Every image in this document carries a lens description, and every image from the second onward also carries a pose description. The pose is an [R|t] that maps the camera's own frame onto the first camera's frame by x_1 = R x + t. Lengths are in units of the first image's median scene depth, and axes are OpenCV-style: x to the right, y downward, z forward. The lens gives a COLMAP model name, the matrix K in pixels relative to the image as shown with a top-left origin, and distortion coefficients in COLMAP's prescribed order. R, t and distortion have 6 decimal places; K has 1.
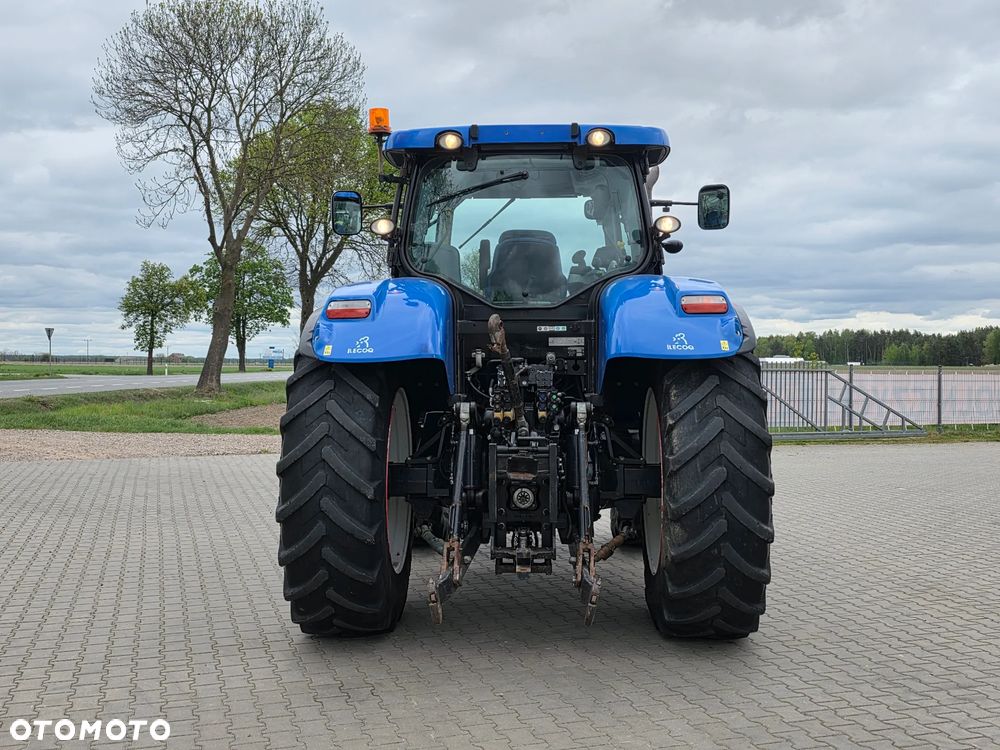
lens RADIAL K [[1083.8, 0, 504.8], [0, 1083.8, 372.9], [0, 0, 1]] dist [0.044864, 0.000000]
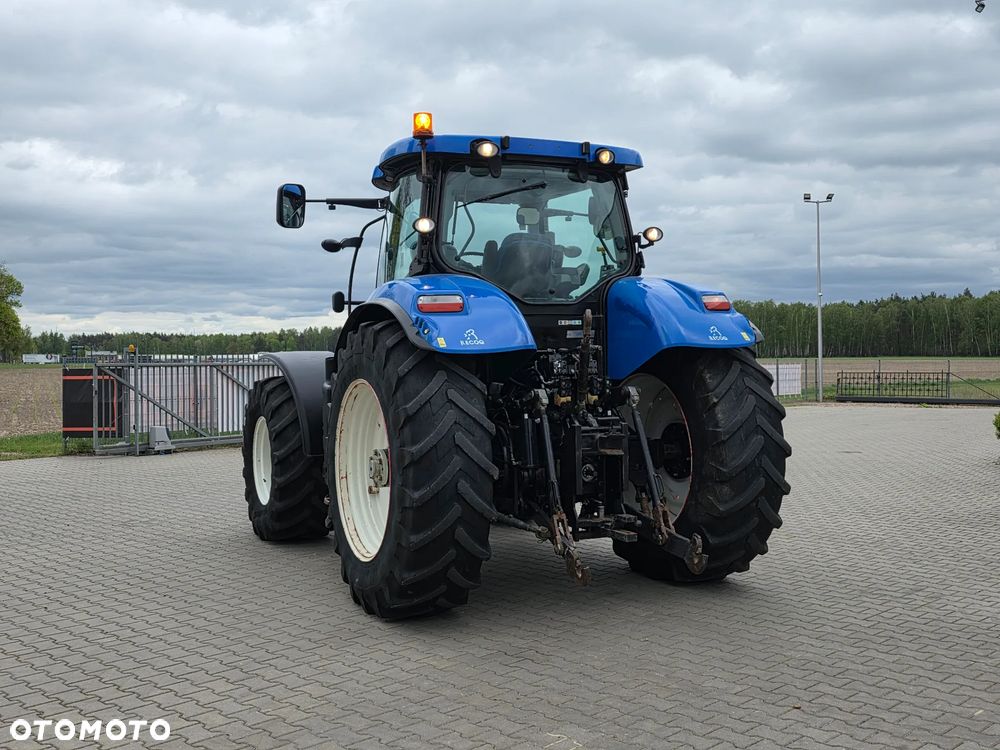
lens RADIAL K [[1083.8, 0, 508.1], [0, 1083.8, 378.4], [0, 0, 1]] dist [0.044864, 0.000000]
pose [[0.892009, -0.018549, 0.451637, -0.522720], [0.014934, 0.999822, 0.011567, 0.002782], [-0.451771, -0.003573, 0.892127, 0.024219]]
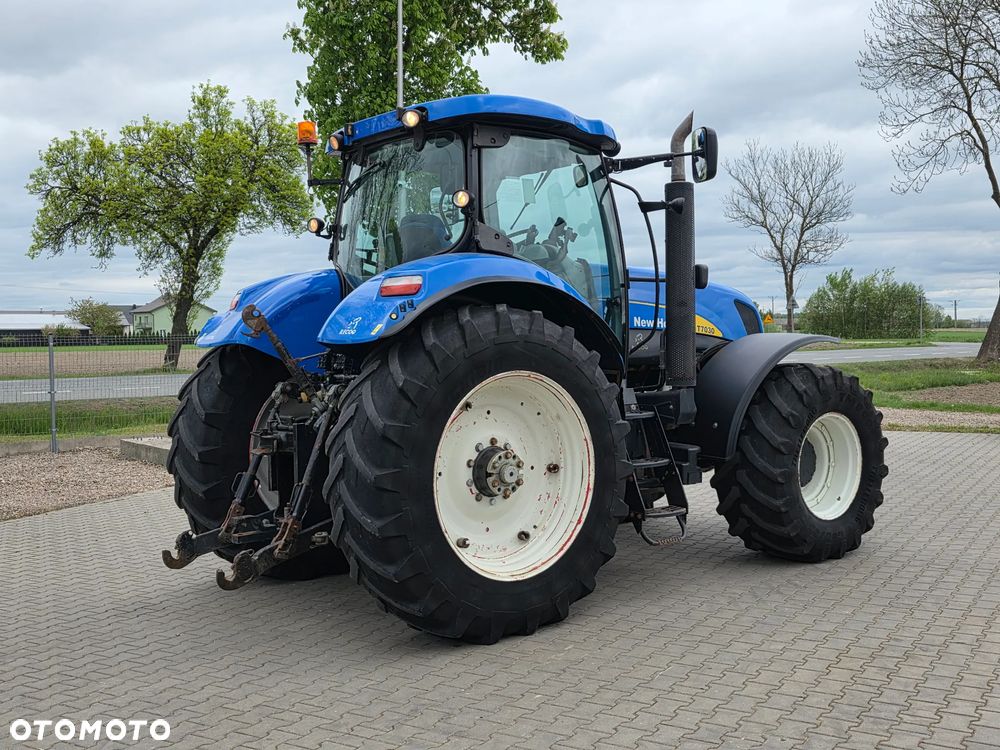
lens RADIAL K [[1083.8, 0, 505.8], [0, 1083.8, 377.1], [0, 0, 1]] dist [0.044864, 0.000000]
pose [[0.658094, 0.018229, -0.752715, 0.885500], [0.007828, 0.999487, 0.031049, -0.010599], [0.752895, -0.026325, 0.657614, 0.404050]]
